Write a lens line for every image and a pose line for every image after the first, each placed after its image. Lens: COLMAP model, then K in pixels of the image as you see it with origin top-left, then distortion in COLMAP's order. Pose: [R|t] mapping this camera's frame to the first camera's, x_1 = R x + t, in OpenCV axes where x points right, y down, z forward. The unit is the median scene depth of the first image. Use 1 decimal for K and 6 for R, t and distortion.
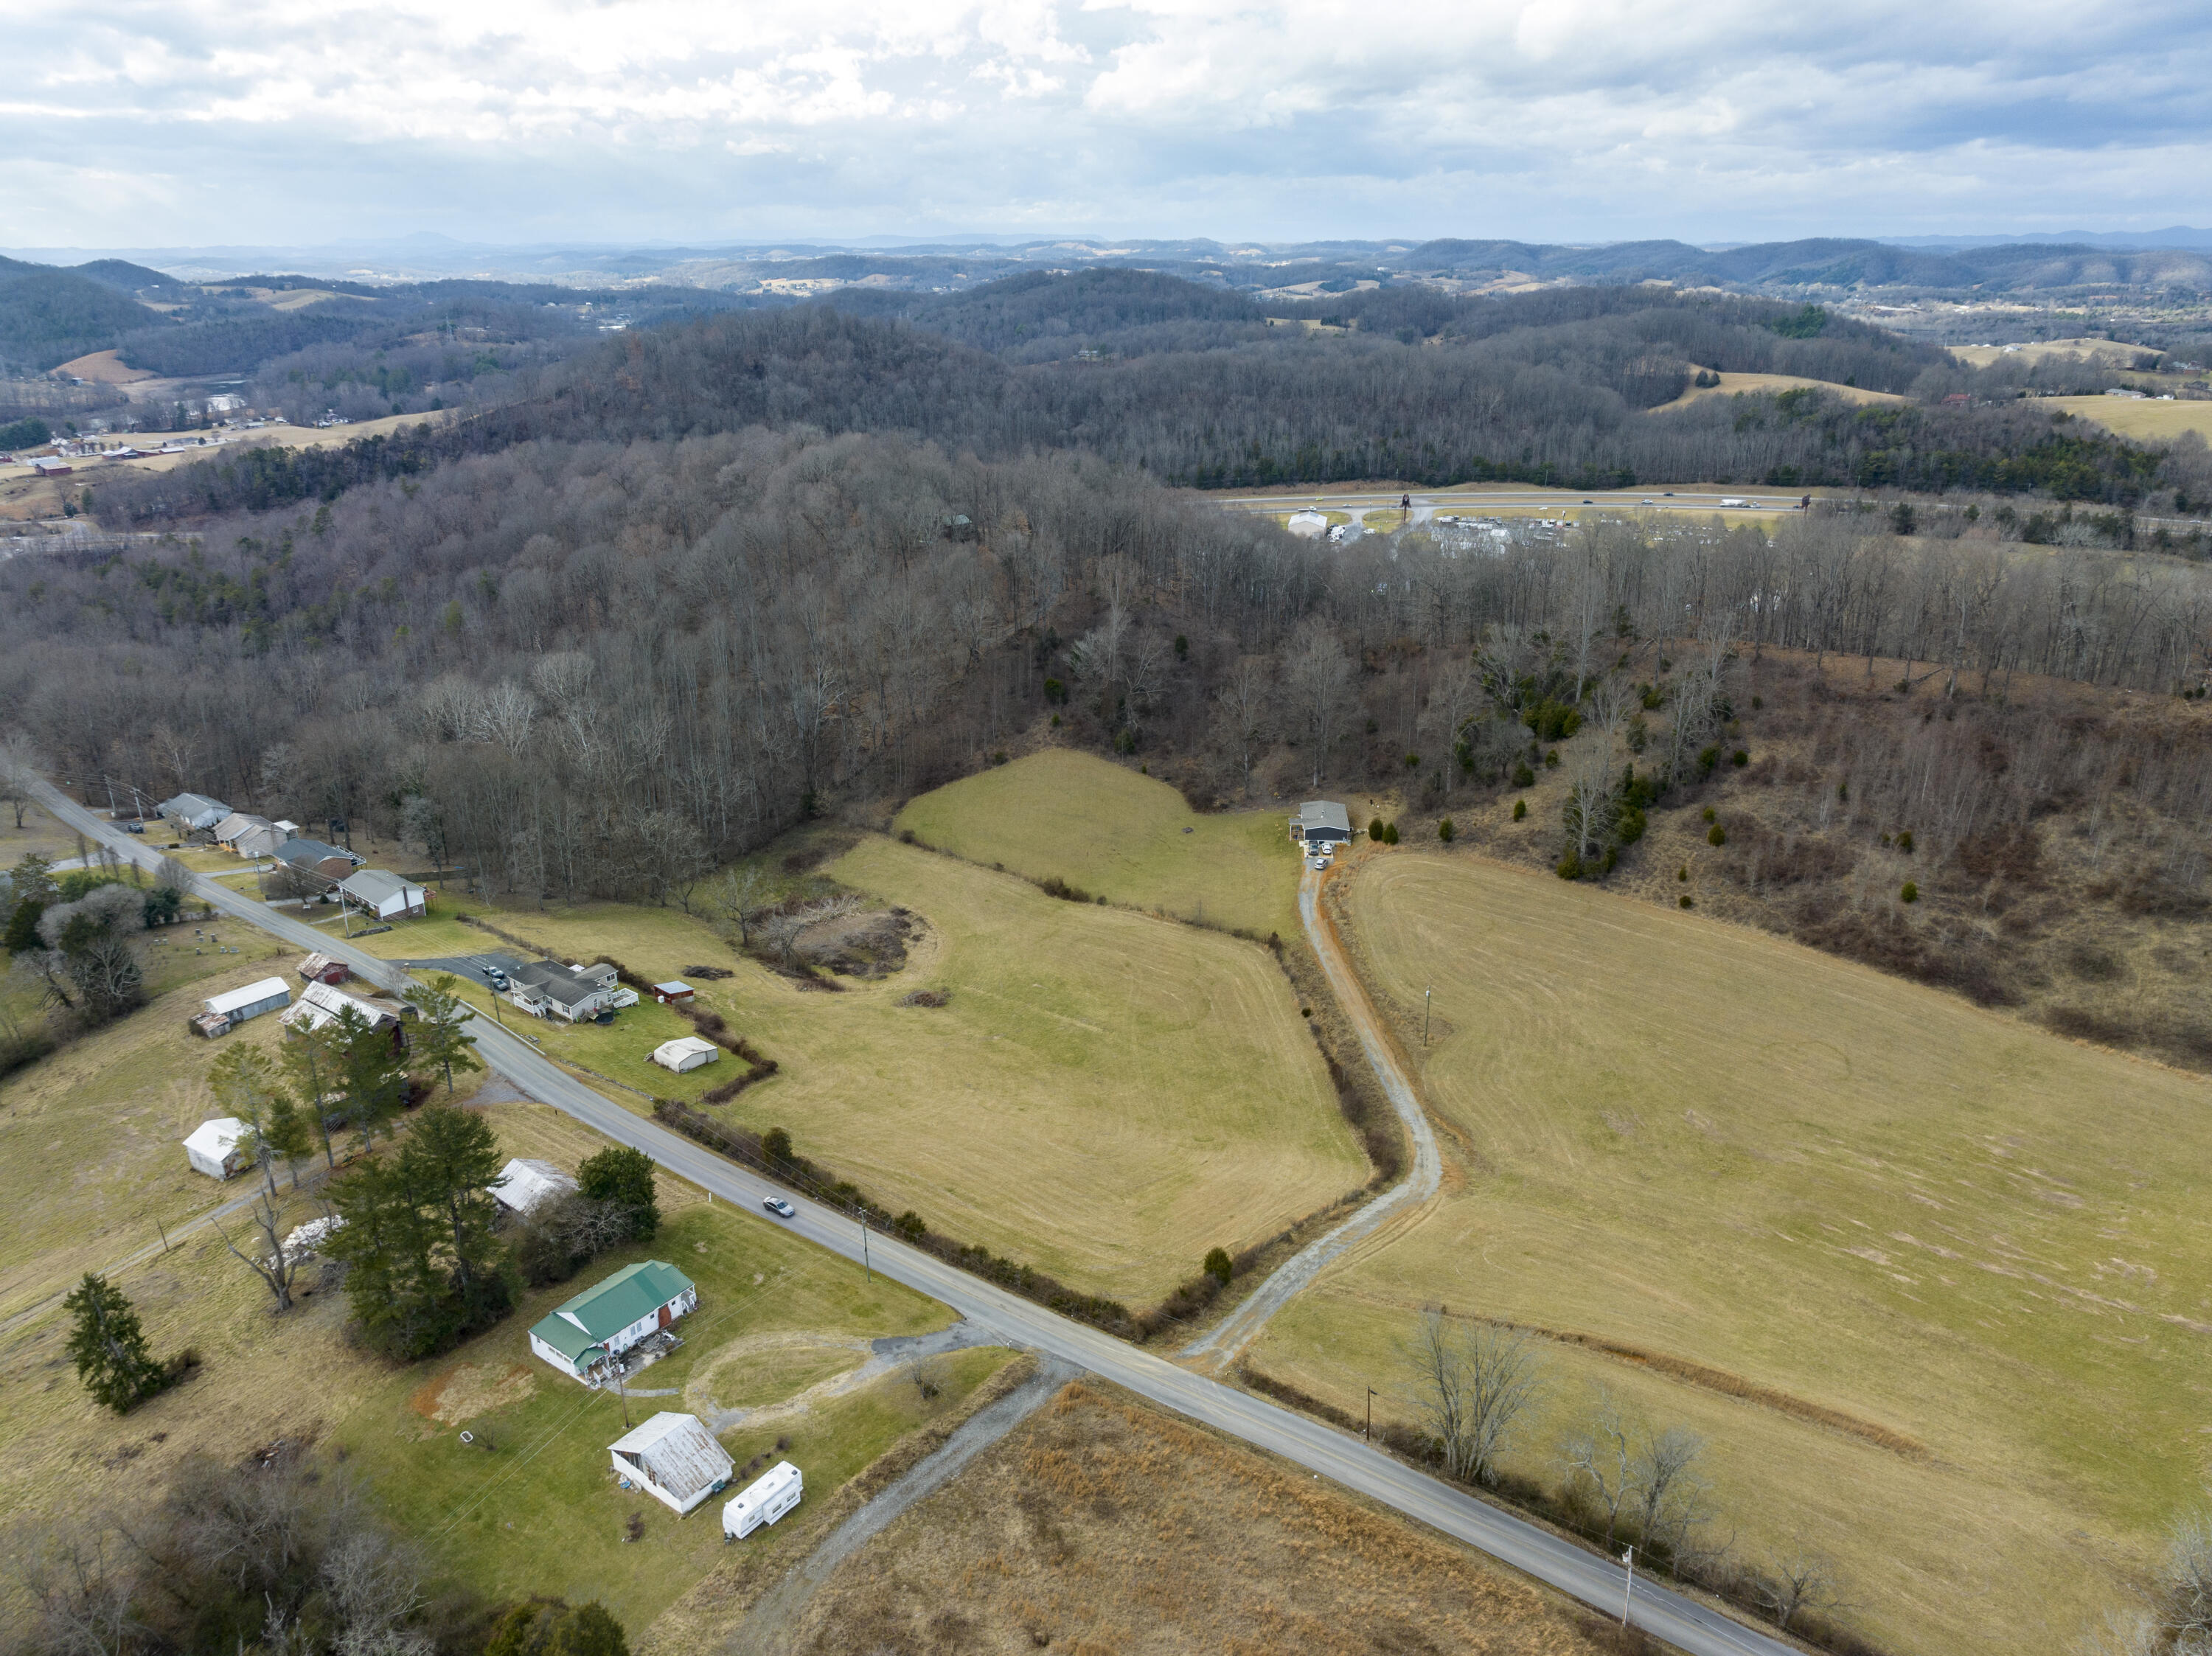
lens RADIAL K [[1555.7, 0, 1116.8], [0, 1555.7, 825.6], [0, 0, 1]] dist [-0.038356, -0.003280]
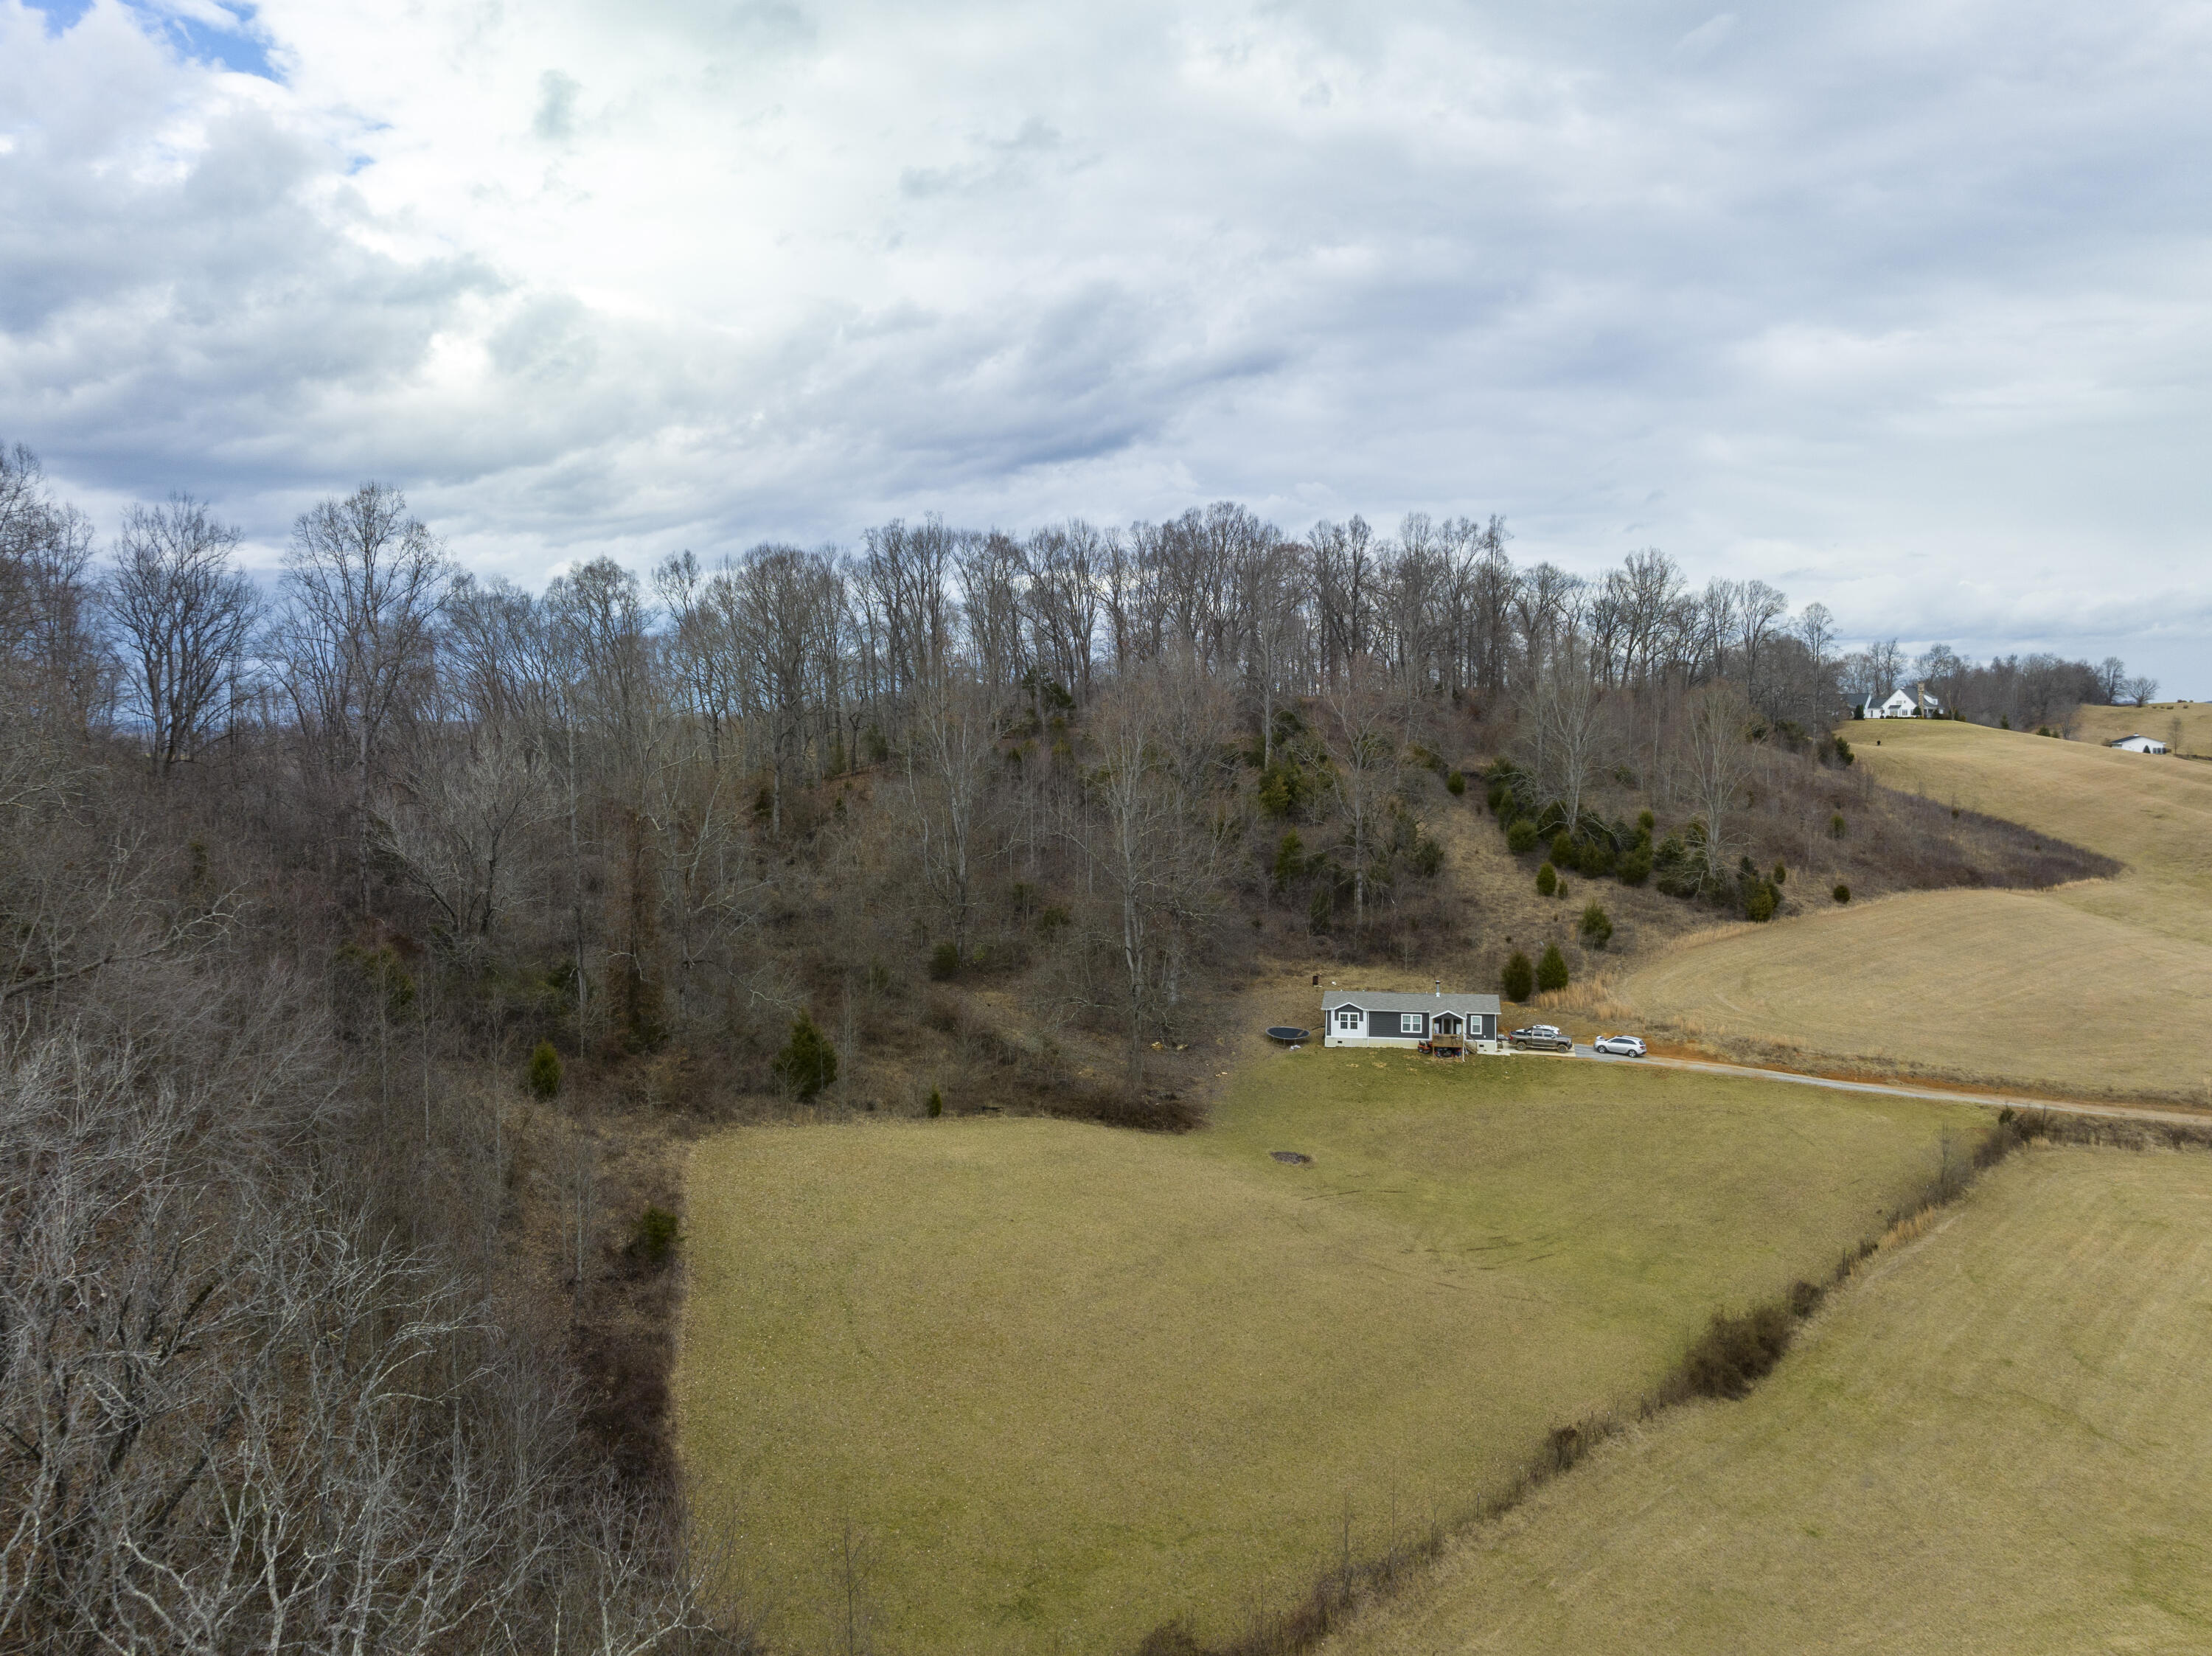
lens RADIAL K [[1555.7, 0, 1116.8], [0, 1555.7, 825.6], [0, 0, 1]] dist [-0.038356, -0.003280]
pose [[0.134307, -0.056514, 0.989327, -0.342942], [0.357314, 0.933972, 0.004844, -0.094121], [-0.924277, 0.352850, 0.145632, 1.123518]]
